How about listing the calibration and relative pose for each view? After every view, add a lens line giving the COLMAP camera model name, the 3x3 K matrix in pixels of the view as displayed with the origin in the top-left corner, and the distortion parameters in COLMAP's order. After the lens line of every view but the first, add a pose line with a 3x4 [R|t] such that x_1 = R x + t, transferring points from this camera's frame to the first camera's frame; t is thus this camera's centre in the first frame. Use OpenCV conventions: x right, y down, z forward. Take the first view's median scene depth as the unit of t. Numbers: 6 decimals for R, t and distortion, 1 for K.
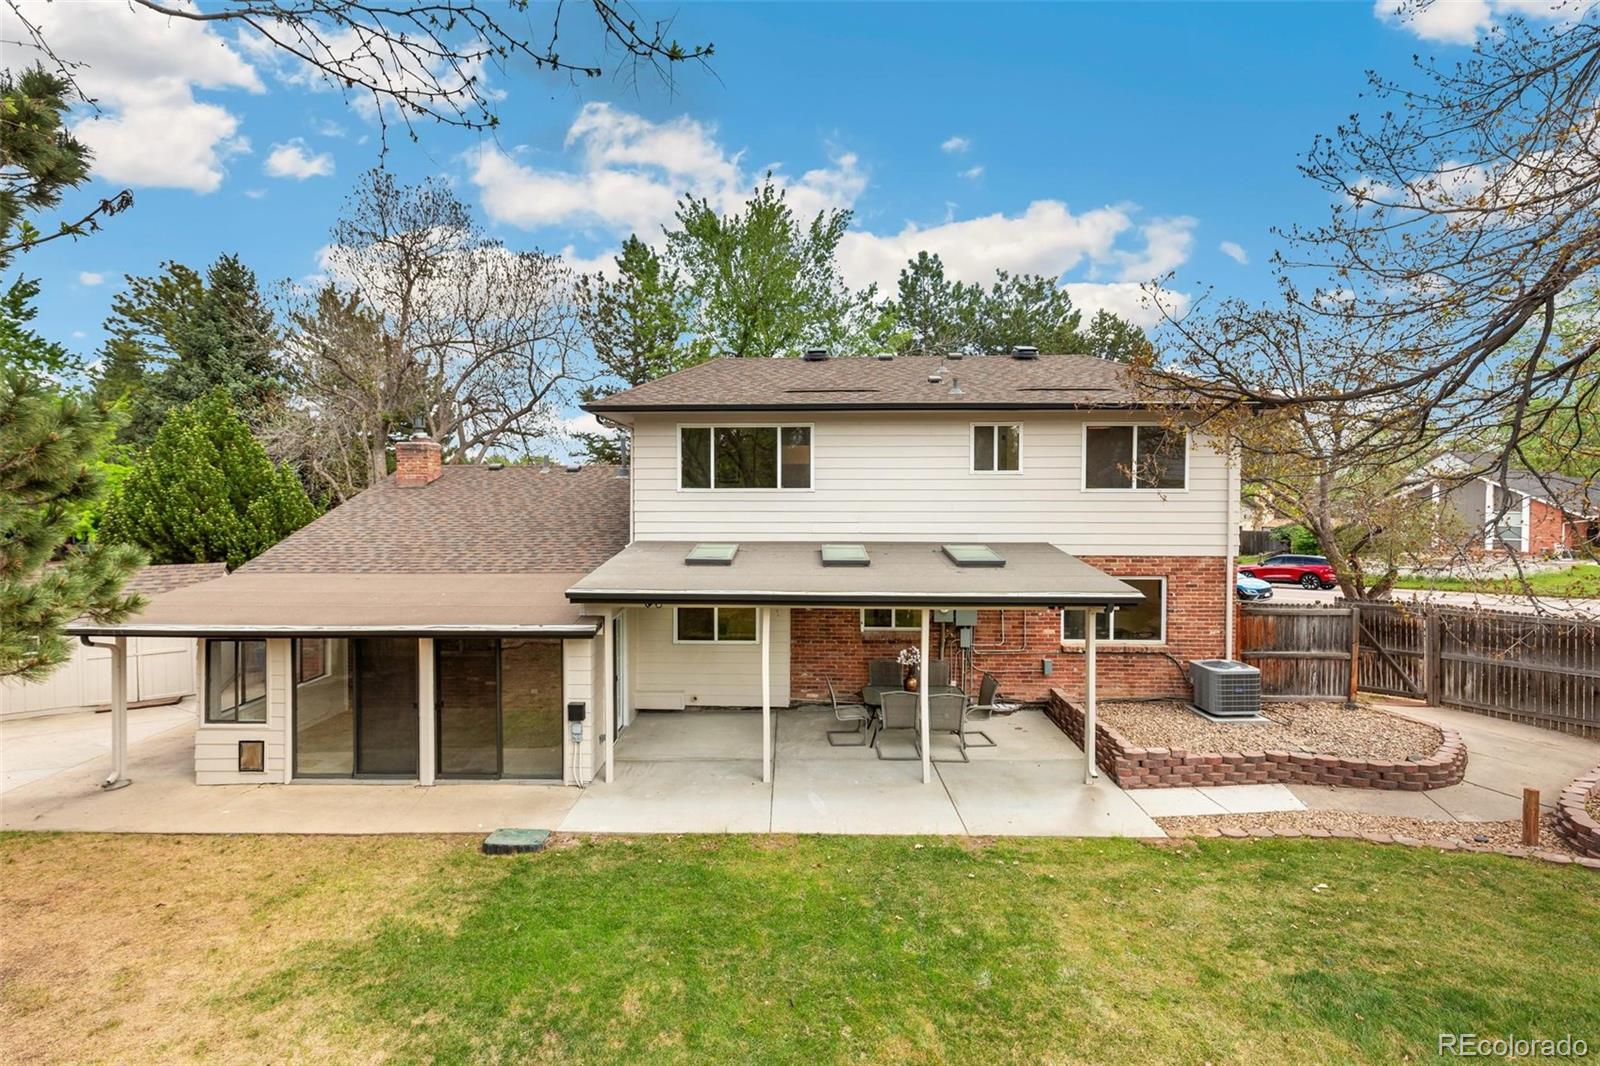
lens RADIAL K [[751.7, 0, 800.1], [0, 751.7, 511.6], [0, 0, 1]] dist [0.009400, -0.000157]
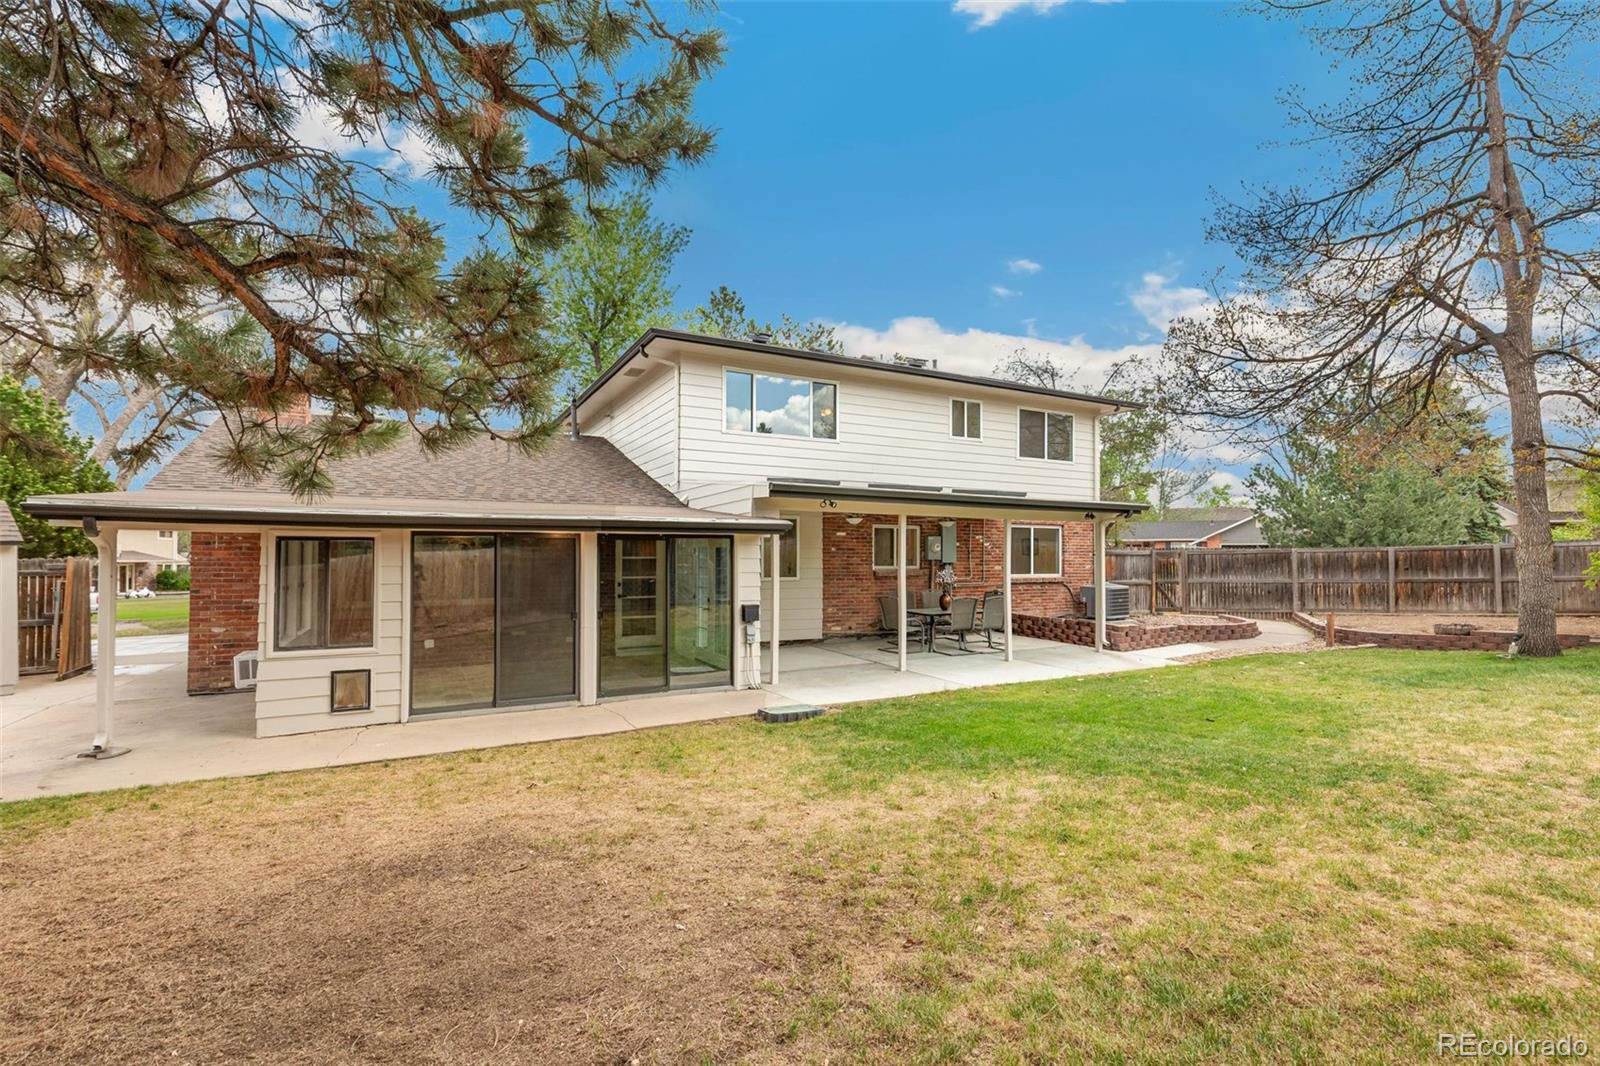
lens RADIAL K [[730.1, 0, 800.8], [0, 730.1, 542.4], [0, 0, 1]] dist [0.020462, 0.000047]
pose [[0.863520, 0.016443, 0.504046, -0.599523], [0.012452, 0.998468, -0.053904, 0.185934], [-0.504160, 0.052823, 0.861993, 0.107427]]
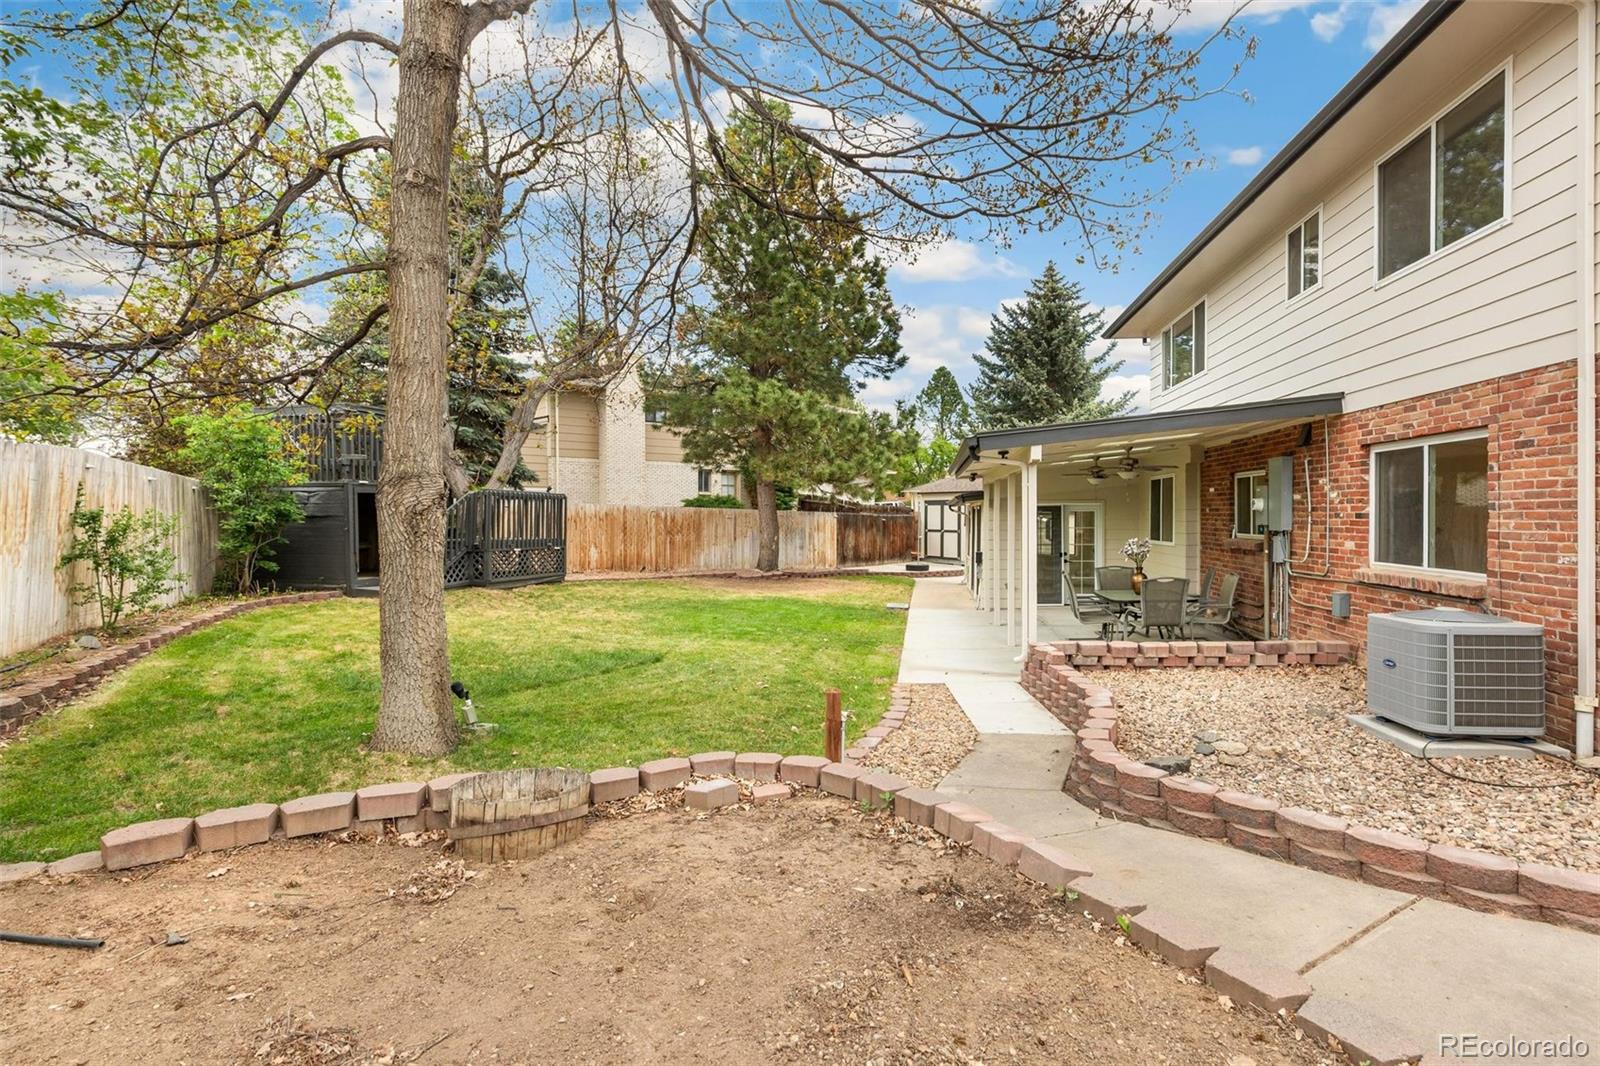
lens RADIAL K [[751.7, 0, 800.1], [0, 751.7, 511.6], [0, 0, 1]] dist [0.009400, -0.000157]
pose [[-0.145188, 0.000887, -0.989404, 1.011046], [-0.017118, 0.999848, 0.003409, 0.144177], [0.989256, 0.017432, -0.145150, 0.687133]]
